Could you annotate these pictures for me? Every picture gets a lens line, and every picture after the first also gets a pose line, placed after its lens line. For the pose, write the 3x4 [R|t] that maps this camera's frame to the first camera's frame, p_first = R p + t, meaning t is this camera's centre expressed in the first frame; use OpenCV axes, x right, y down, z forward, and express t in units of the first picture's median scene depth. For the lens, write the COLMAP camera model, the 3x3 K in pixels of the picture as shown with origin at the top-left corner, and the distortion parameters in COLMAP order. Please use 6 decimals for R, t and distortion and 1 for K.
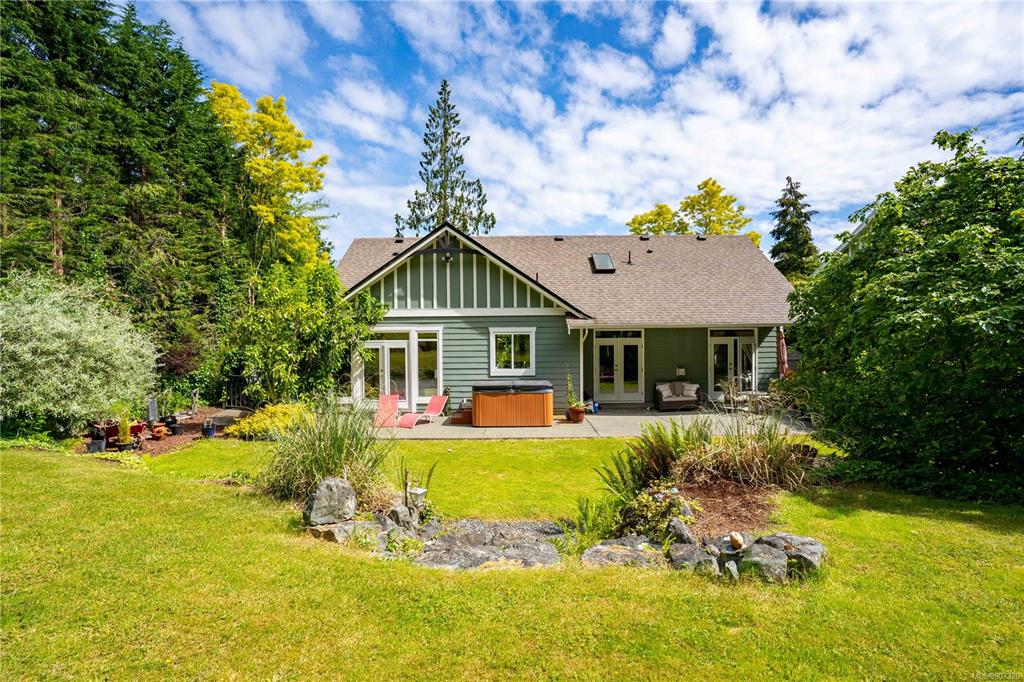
lens RADIAL K [[515.9, 0, 511.0], [0, 515.9, 339.4], [0, 0, 1]] dist [-0.083826, 0.045697]
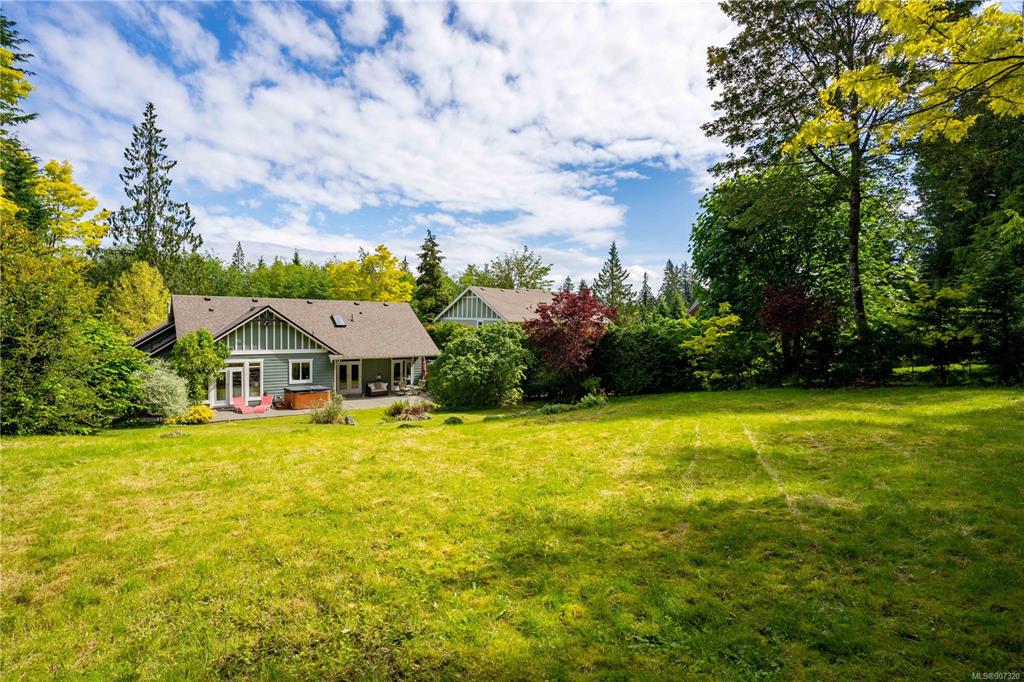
lens RADIAL K [[515.9, 0, 511.0], [0, 515.9, 339.4], [0, 0, 1]] dist [-0.083826, 0.045697]
pose [[0.785096, -0.000920, 0.619373, -0.570803], [-0.021676, 0.999346, 0.028960, -0.171950], [-0.618994, -0.036162, 0.784563, -1.019407]]
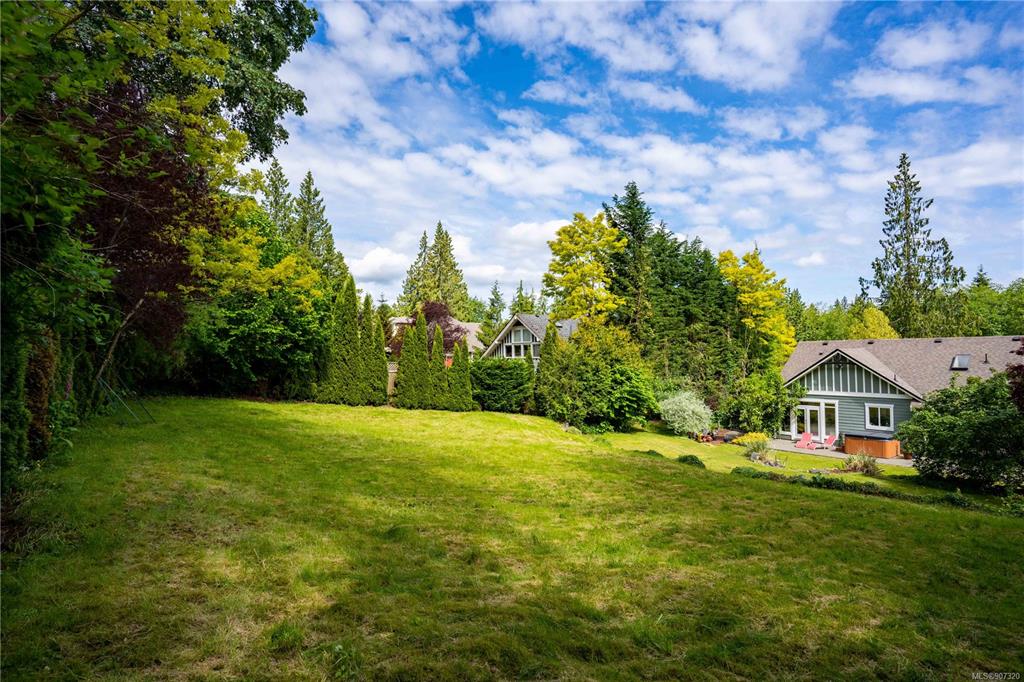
lens RADIAL K [[515.9, 0, 511.0], [0, 515.9, 339.4], [0, 0, 1]] dist [-0.083826, 0.045697]
pose [[0.614525, -0.021514, -0.788604, 0.609509], [0.000585, 0.999640, -0.026815, -0.207447], [0.788897, 0.016017, 0.614316, -1.150926]]
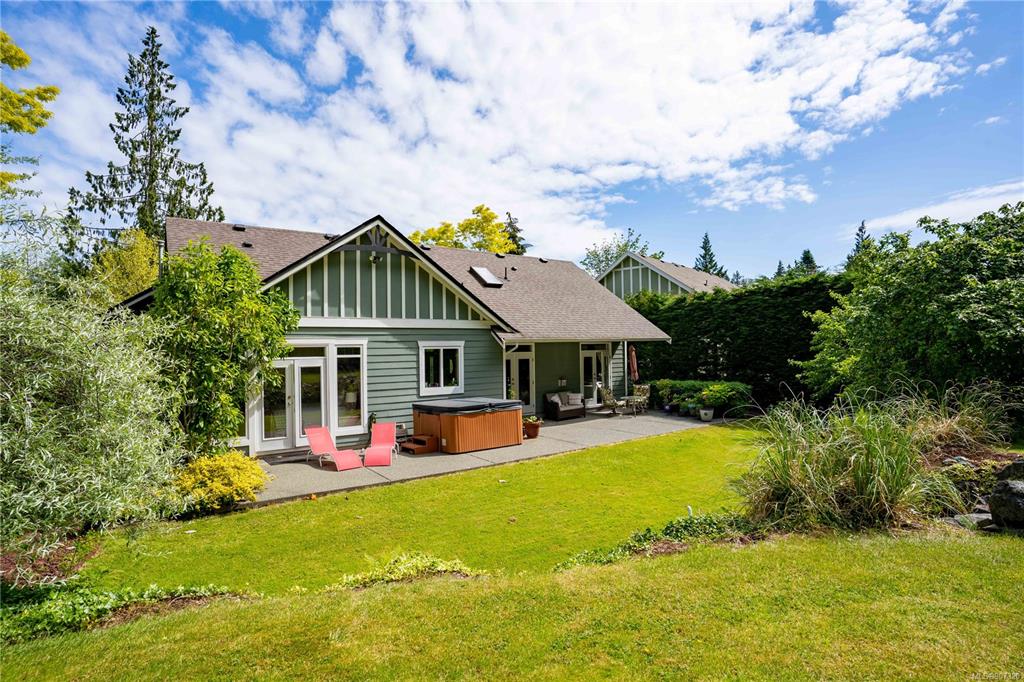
lens RADIAL K [[515.9, 0, 511.0], [0, 515.9, 339.4], [0, 0, 1]] dist [-0.083826, 0.045697]
pose [[0.802212, 0.006001, 0.597009, -0.438649], [0.013659, 0.999503, -0.028401, 0.001122], [-0.596883, 0.030938, 0.801732, 0.201581]]
